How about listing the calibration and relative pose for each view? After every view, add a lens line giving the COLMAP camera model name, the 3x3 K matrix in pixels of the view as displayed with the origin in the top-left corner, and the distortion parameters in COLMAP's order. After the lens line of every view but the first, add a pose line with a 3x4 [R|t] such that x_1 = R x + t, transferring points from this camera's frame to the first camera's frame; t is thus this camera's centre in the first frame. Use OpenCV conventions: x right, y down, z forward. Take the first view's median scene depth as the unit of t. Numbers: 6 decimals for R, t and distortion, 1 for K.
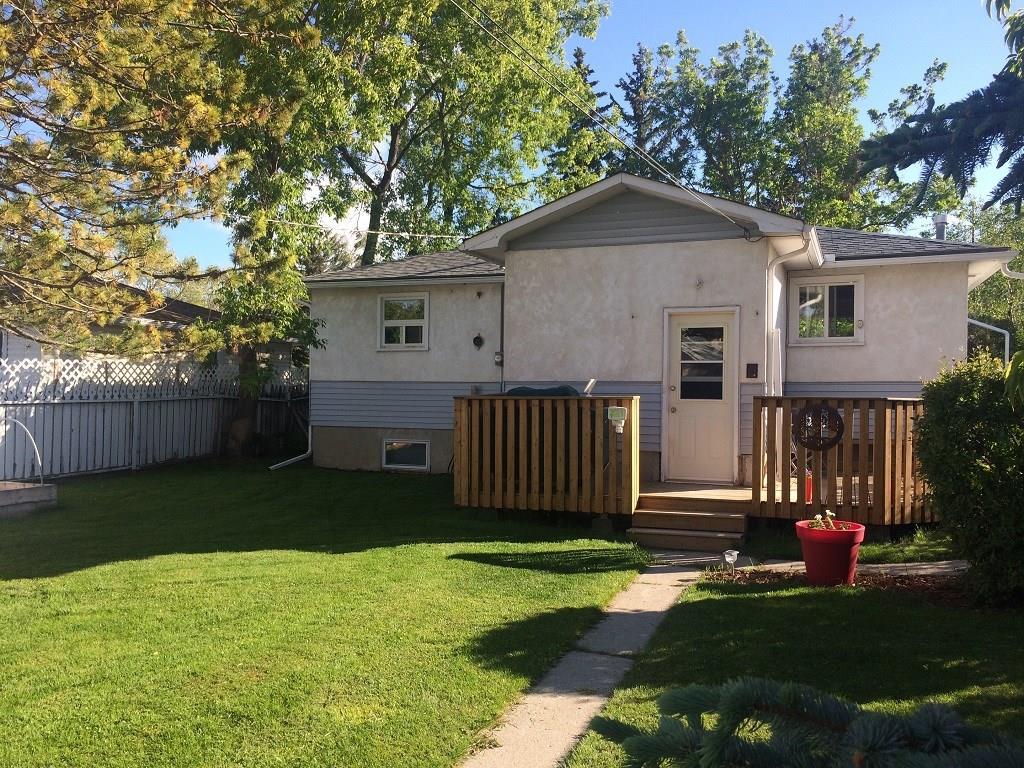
lens RADIAL K [[862.4, 0, 558.7], [0, 862.4, 410.0], [0, 0, 1]] dist [0.026919, 0.011174]
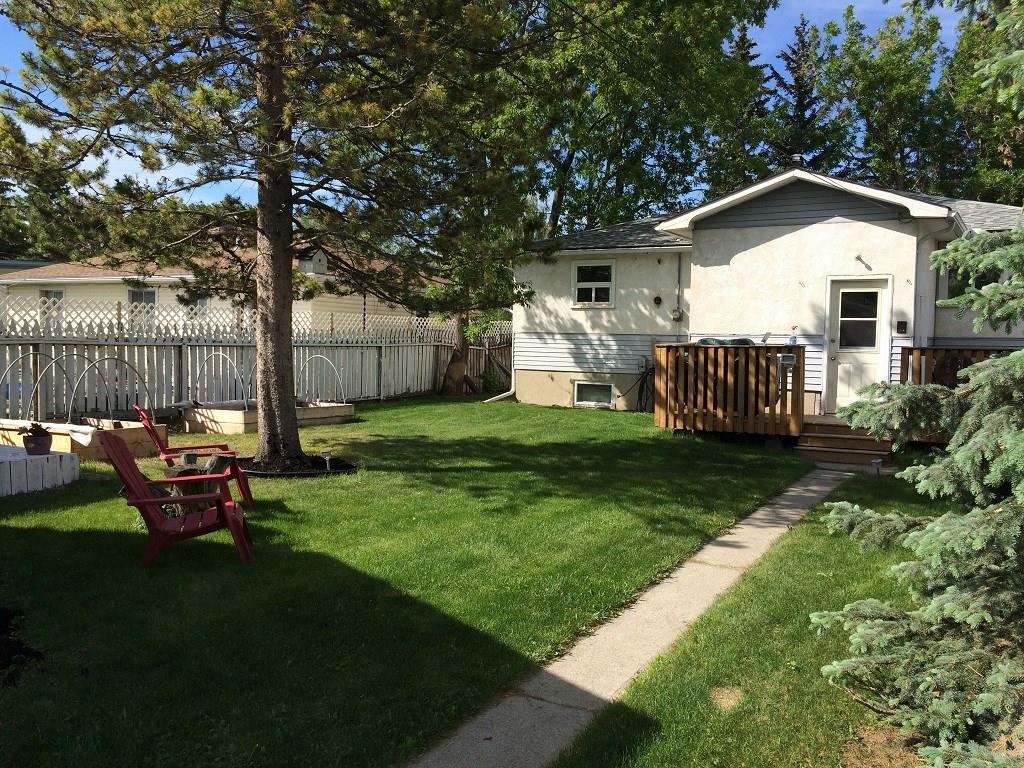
lens RADIAL K [[862.4, 0, 509.5], [0, 862.4, 386.6], [0, 0, 1]] dist [0.026919, 0.011174]
pose [[0.977794, 0.027715, -0.207727, -0.048662], [-0.022627, 0.999384, 0.026830, 0.013660], [0.208343, -0.021534, 0.977819, -0.247902]]
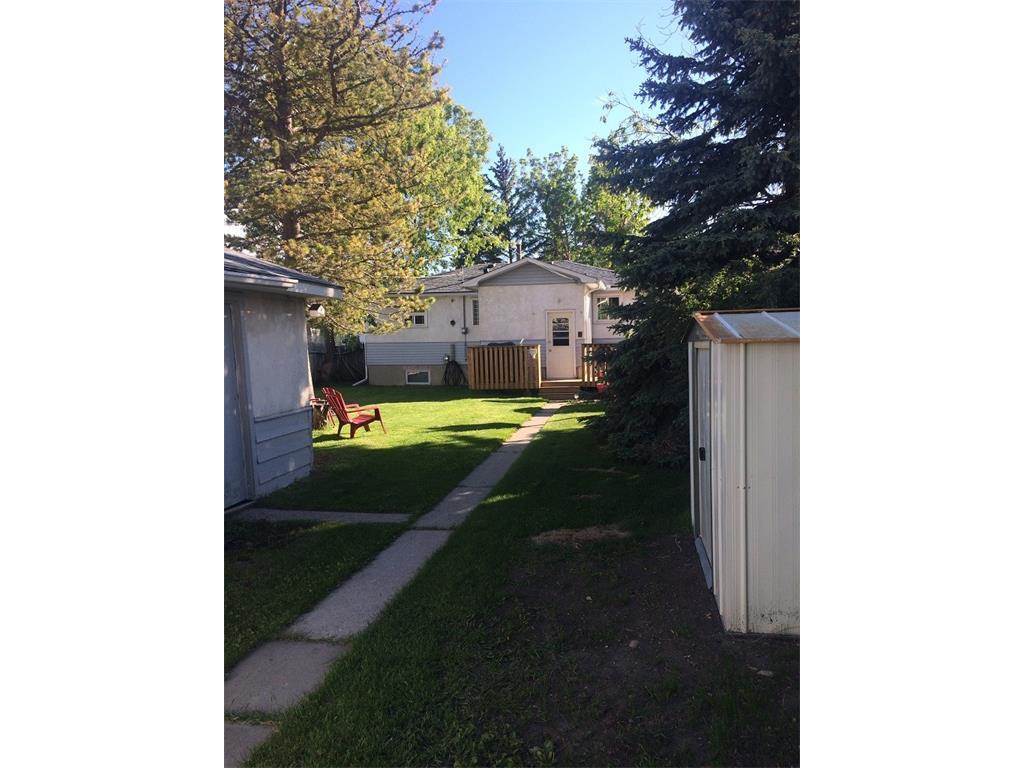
lens RADIAL K [[862.4, 0, 513.5], [0, 862.4, 380.6], [0, 0, 1]] dist [0.026919, 0.011174]
pose [[0.984075, -0.030580, 0.175102, -0.406129], [0.028805, 0.999505, 0.012671, 0.051547], [-0.175403, -0.007425, 0.984469, -1.430123]]
